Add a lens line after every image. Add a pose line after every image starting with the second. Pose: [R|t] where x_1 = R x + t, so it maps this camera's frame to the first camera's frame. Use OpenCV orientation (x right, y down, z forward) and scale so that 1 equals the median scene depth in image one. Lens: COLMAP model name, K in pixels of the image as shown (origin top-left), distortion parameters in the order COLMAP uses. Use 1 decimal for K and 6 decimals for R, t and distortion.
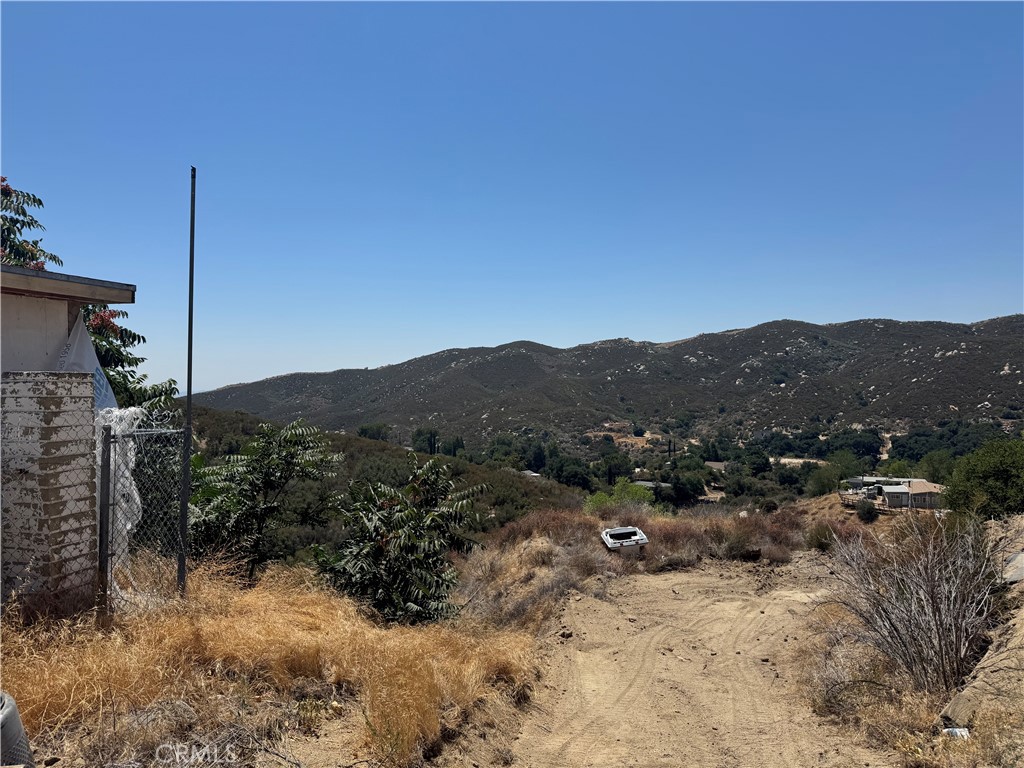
lens RADIAL K [[713.9, 0, 505.5], [0, 713.9, 387.9], [0, 0, 1]] dist [0.083314, -0.107845]
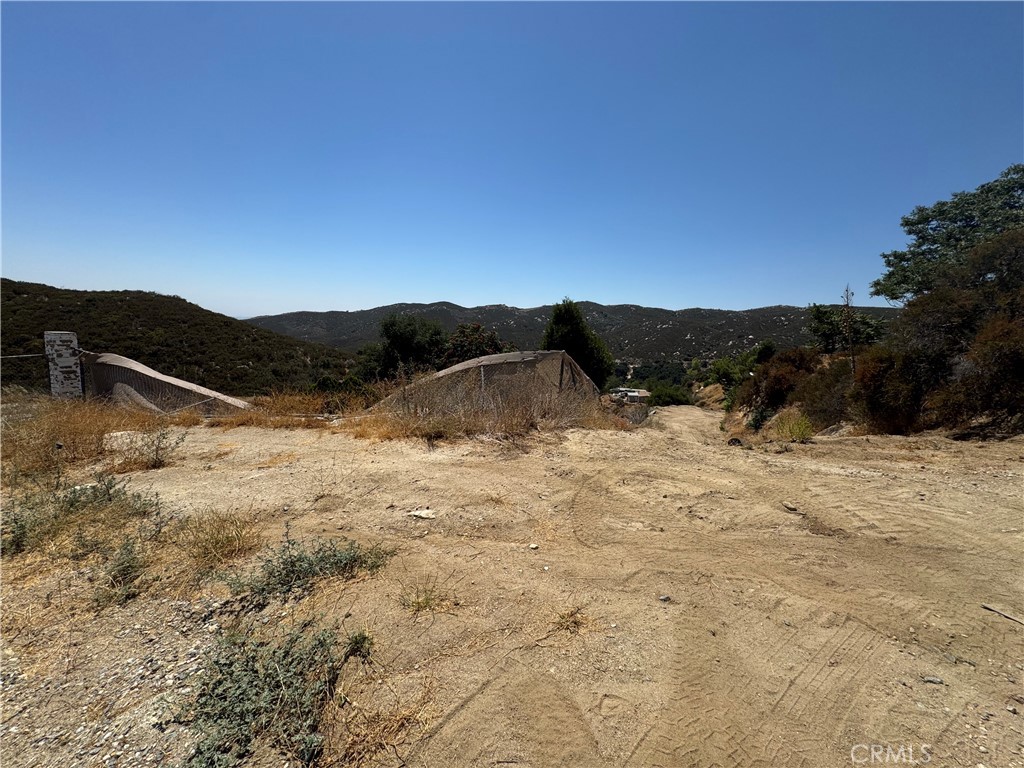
lens RADIAL K [[411.3, 0, 512.0], [0, 411.3, 382.2], [0, 0, 1]] dist [-0.002469, 0.001029]
pose [[0.978446, 0.036686, 0.203218, -0.724371], [-0.062186, 0.990757, 0.120553, -0.227117], [-0.196917, -0.130592, 0.971684, -1.298652]]
